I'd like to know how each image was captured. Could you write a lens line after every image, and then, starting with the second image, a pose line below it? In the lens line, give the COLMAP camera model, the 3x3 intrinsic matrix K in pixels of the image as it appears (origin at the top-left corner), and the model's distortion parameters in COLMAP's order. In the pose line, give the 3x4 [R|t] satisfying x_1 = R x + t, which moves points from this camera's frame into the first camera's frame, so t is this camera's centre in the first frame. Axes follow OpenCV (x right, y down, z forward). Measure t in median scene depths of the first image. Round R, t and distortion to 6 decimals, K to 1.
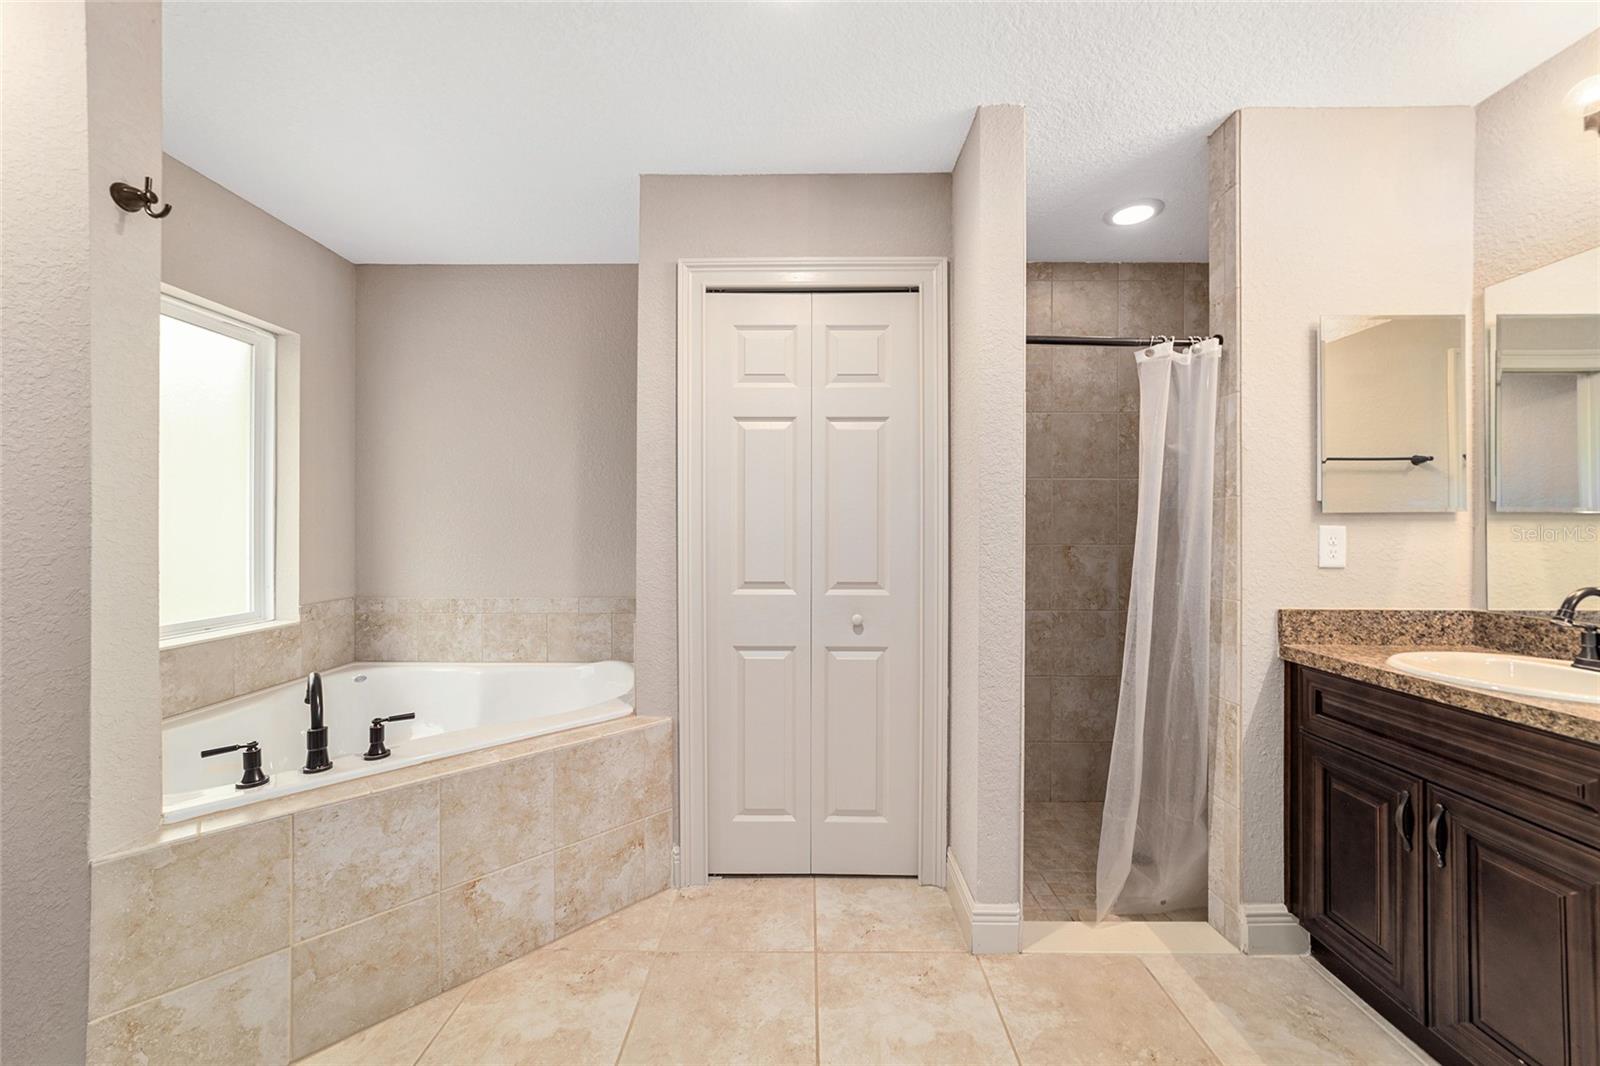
lens RADIAL K [[614.7, 0, 785.2], [0, 614.7, 524.6], [0, 0, 1]] dist [-0.015079, 0.007445]
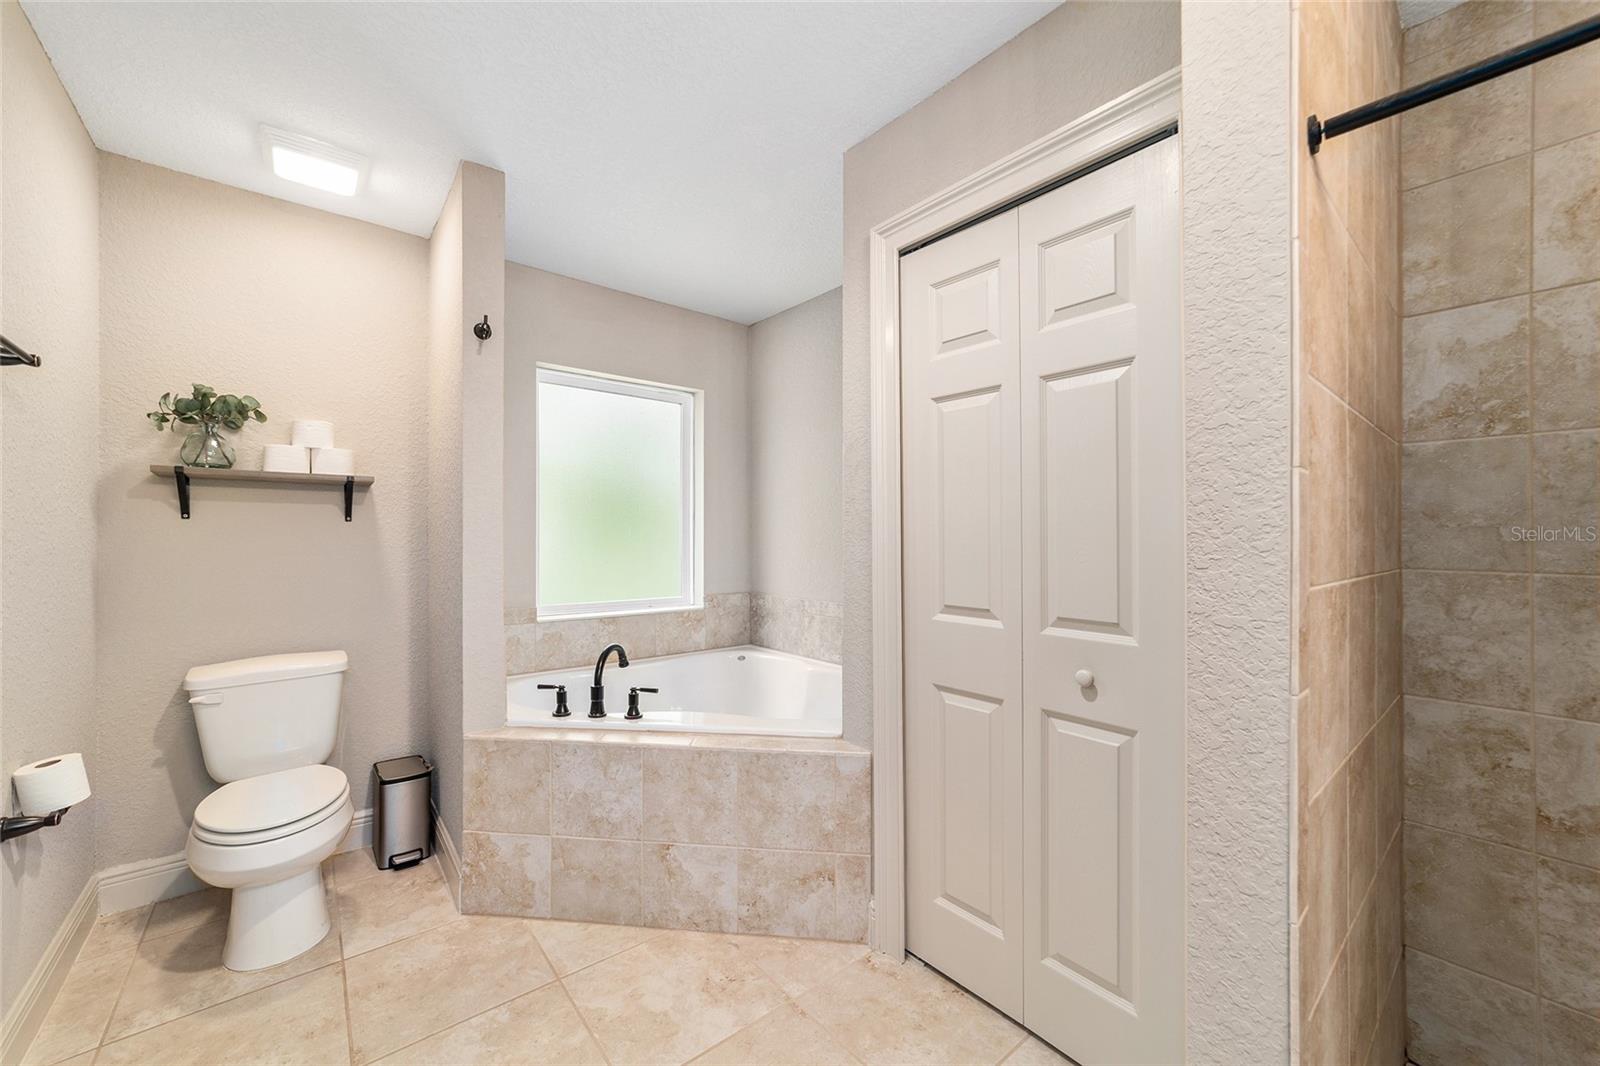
lens RADIAL K [[614.7, 0, 816.3], [0, 614.7, 533.6], [0, 0, 1]] dist [-0.015079, 0.007445]
pose [[0.651195, -0.002693, -0.758906, 0.489349], [0.001170, 0.999996, -0.002545, 0.003613], [0.758910, 0.000769, 0.651195, 0.415218]]
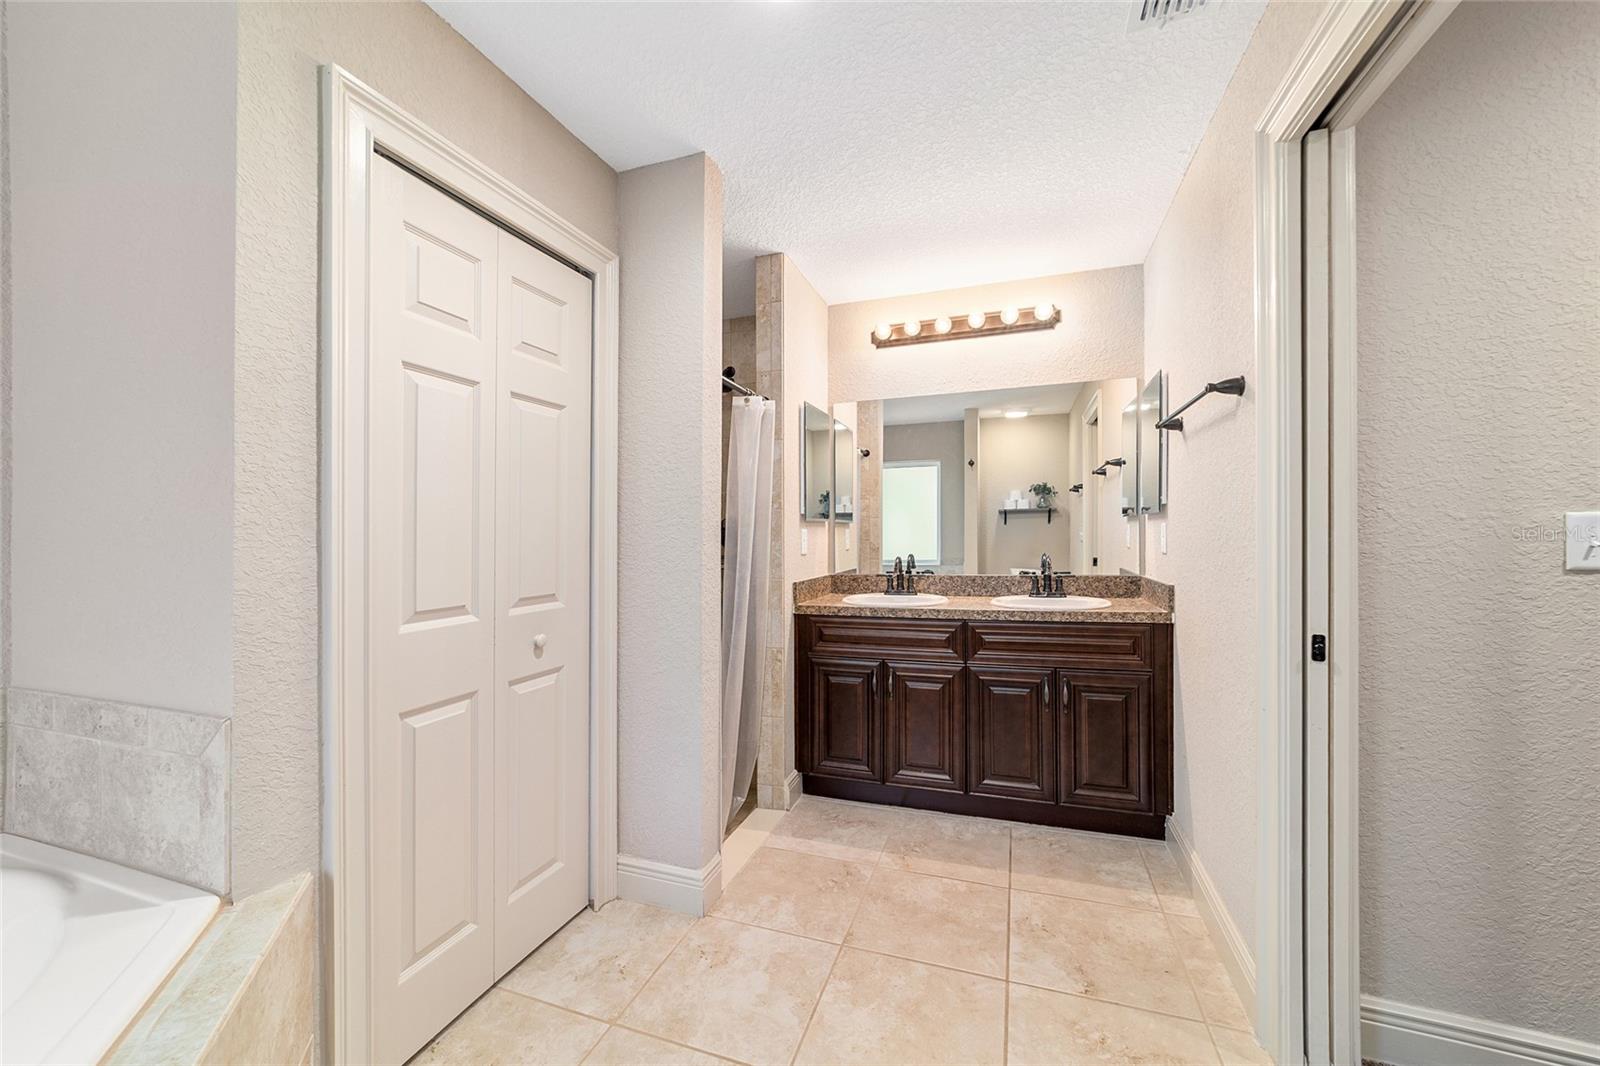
lens RADIAL K [[614.7, 0, 813.4], [0, 614.7, 530.9], [0, 0, 1]] dist [-0.015079, 0.007445]
pose [[0.311418, -0.000244, 0.950273, -0.646633], [0.004303, 0.999990, -0.001153, 0.008570], [-0.950263, 0.004449, 0.311416, 0.441233]]
